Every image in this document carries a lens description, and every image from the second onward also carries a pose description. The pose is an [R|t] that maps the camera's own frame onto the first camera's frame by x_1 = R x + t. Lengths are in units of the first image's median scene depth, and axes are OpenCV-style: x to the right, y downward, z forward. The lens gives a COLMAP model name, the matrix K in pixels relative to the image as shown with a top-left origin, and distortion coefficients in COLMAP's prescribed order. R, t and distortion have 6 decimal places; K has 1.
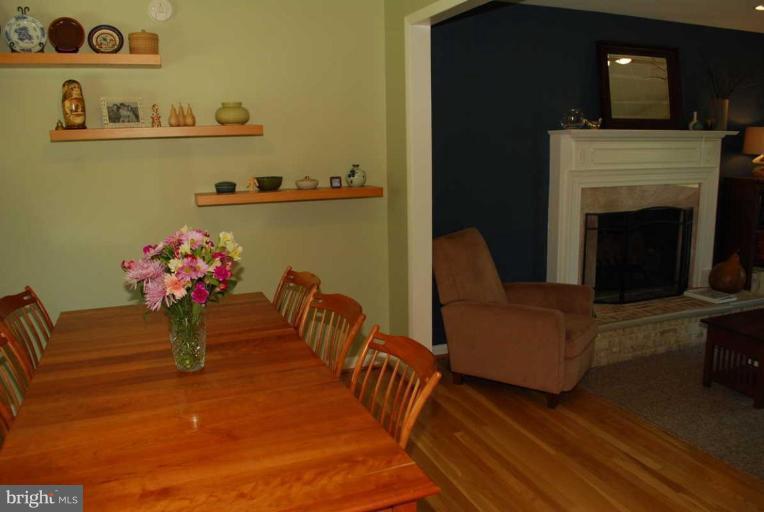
lens RADIAL K [[596.4, 0, 382.0], [0, 596.4, 256.0], [0, 0, 1]] dist [-0.089177, 0.002378]
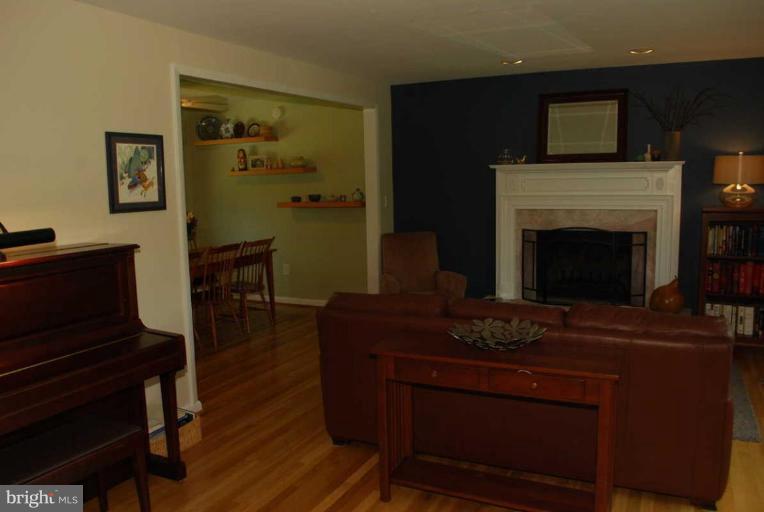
lens RADIAL K [[596.4, 0, 382.0], [0, 596.4, 256.0], [0, 0, 1]] dist [-0.089177, 0.002378]
pose [[0.667294, 0.097053, -0.738444, 1.102538], [-0.127250, 0.991752, 0.015356, 0.005489], [0.733844, 0.083720, 0.674140, -0.094246]]
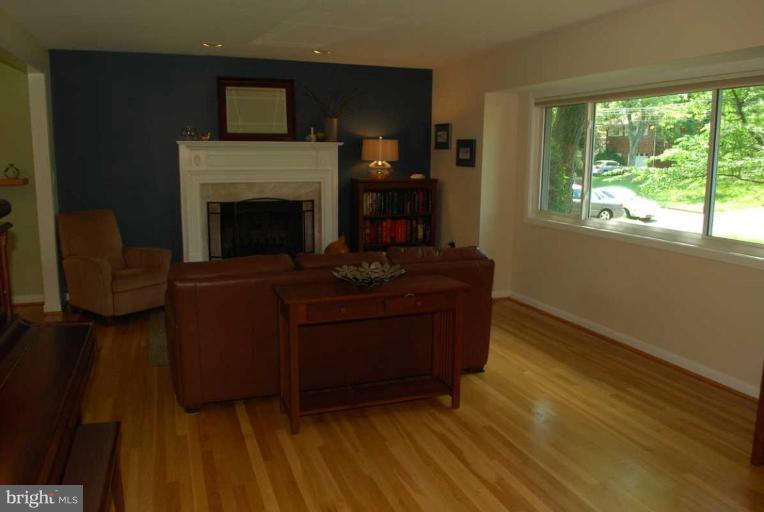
lens RADIAL K [[596.4, 0, 382.0], [0, 596.4, 256.0], [0, 0, 1]] dist [-0.089177, 0.002378]
pose [[0.999398, 0.028580, -0.019648, 0.782962], [-0.028932, 0.999422, -0.017854, 0.066839], [0.019127, 0.018412, 0.999648, -0.368351]]
